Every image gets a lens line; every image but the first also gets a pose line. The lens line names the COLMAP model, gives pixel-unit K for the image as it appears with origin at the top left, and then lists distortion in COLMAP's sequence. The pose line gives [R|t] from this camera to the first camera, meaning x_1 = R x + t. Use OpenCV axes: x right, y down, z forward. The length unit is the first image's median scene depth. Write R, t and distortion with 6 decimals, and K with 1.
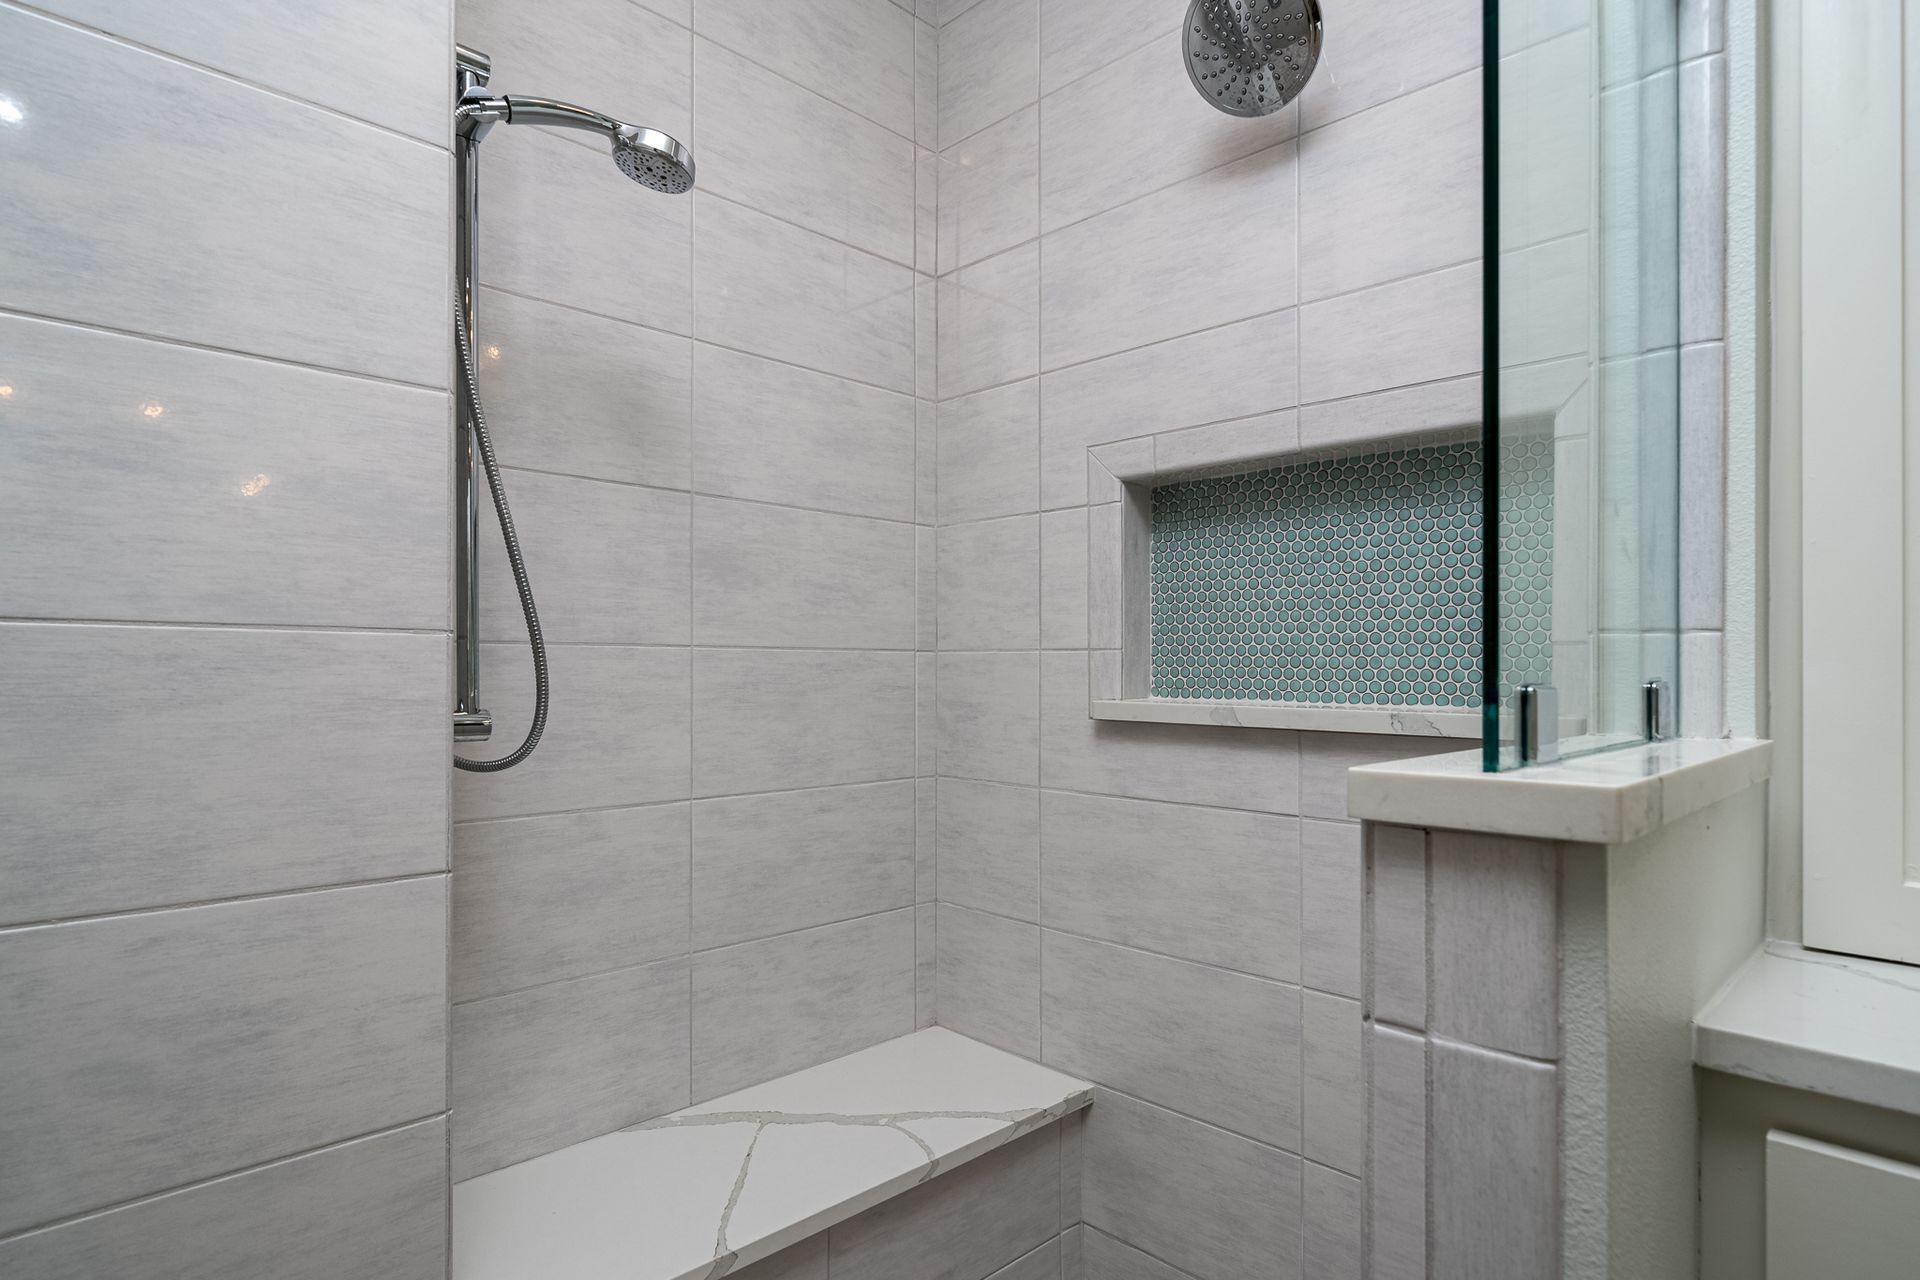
lens RADIAL K [[1052.1, 0, 953.6], [0, 1052.1, 656.2], [0, 0, 1]] dist [0.001466, 0.000686]
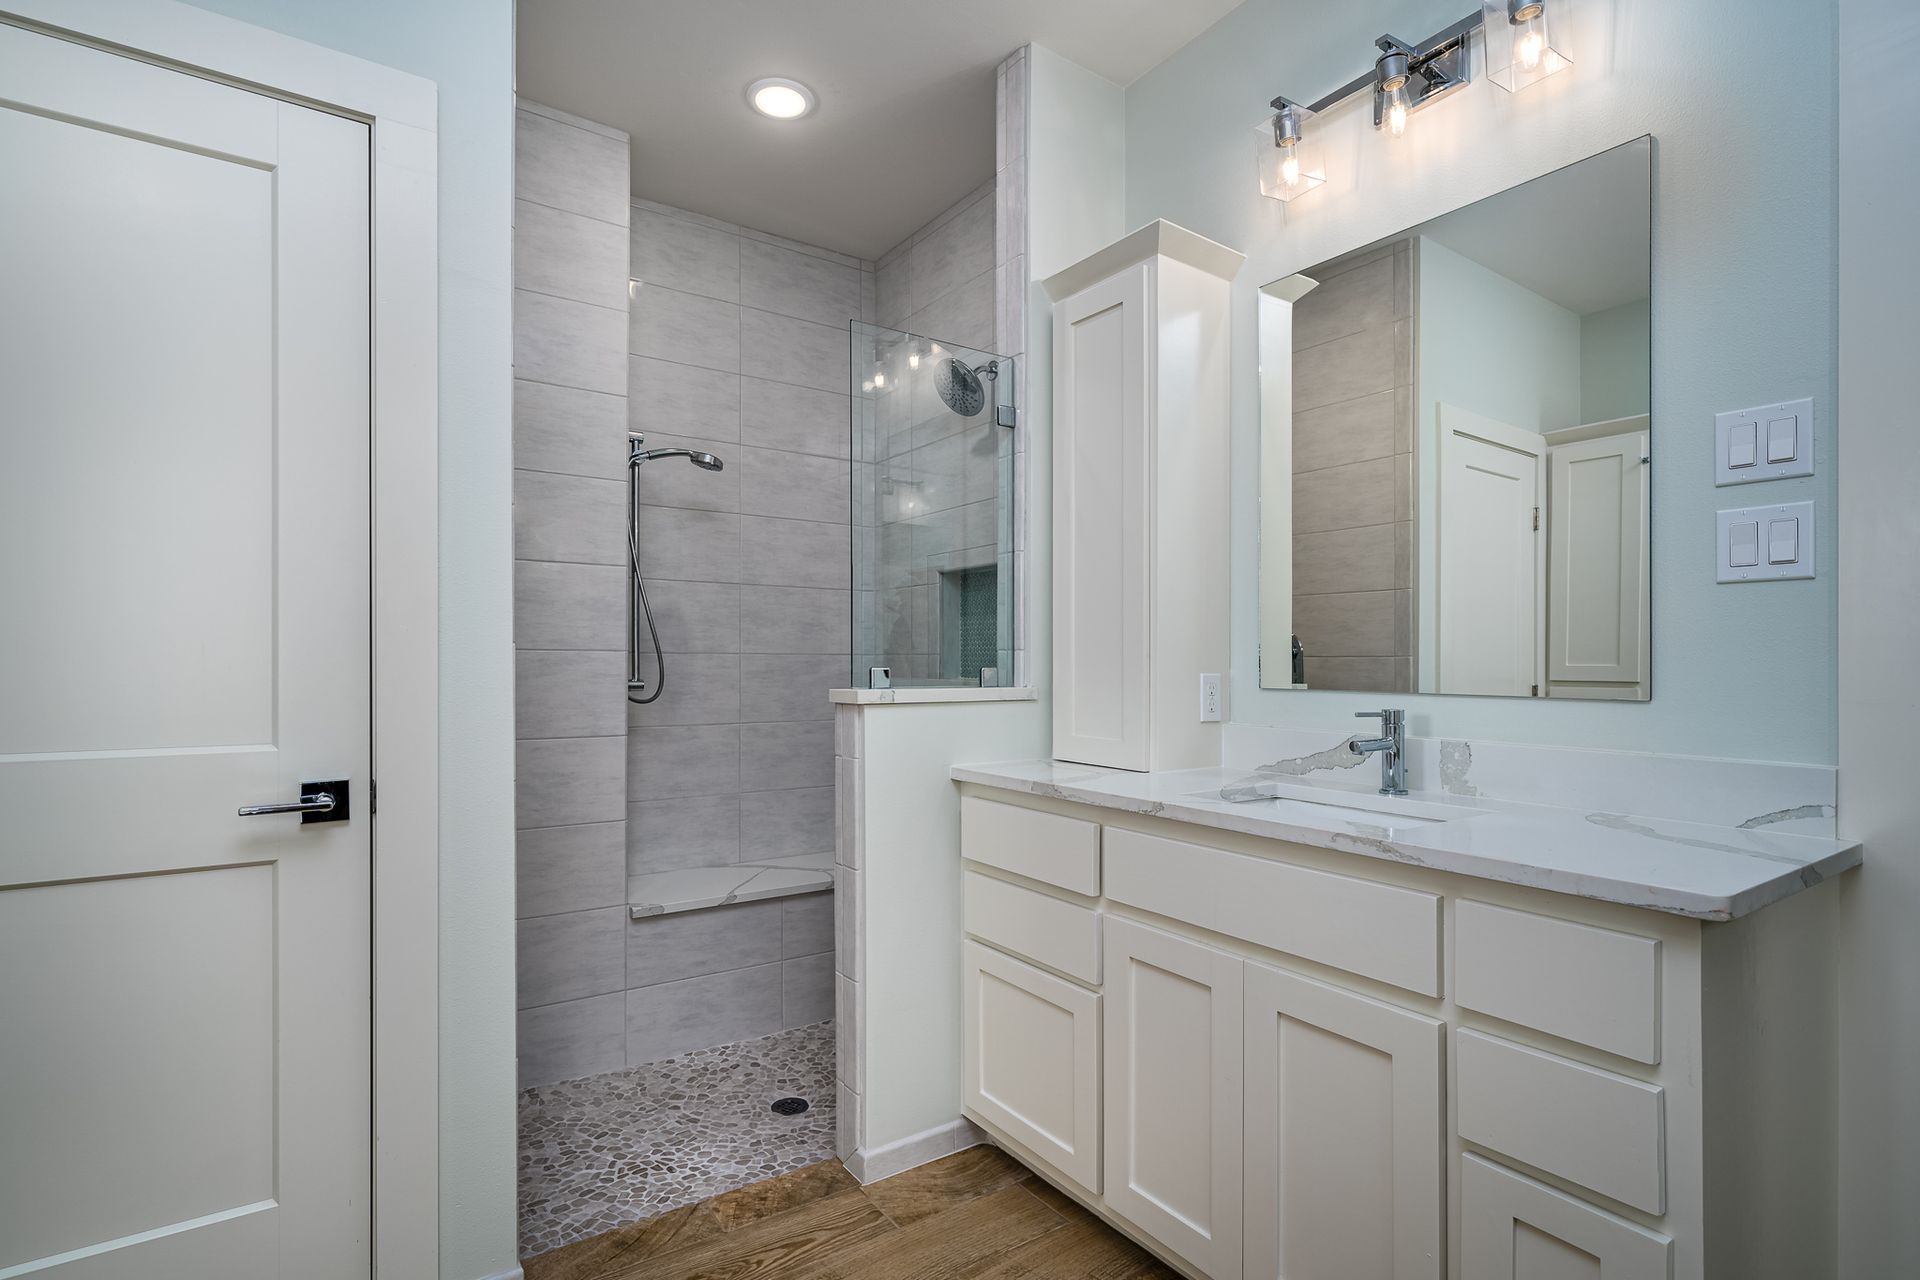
lens RADIAL K [[970.5, 0, 967.9], [0, 970.5, 643.7], [0, 0, 1]] dist [-0.003087, -0.000402]
pose [[0.985234, -0.006529, -0.171086, 0.582564], [0.004992, 0.999943, -0.009415, -0.009580], [0.171138, 0.008422, 0.985211, -0.941844]]
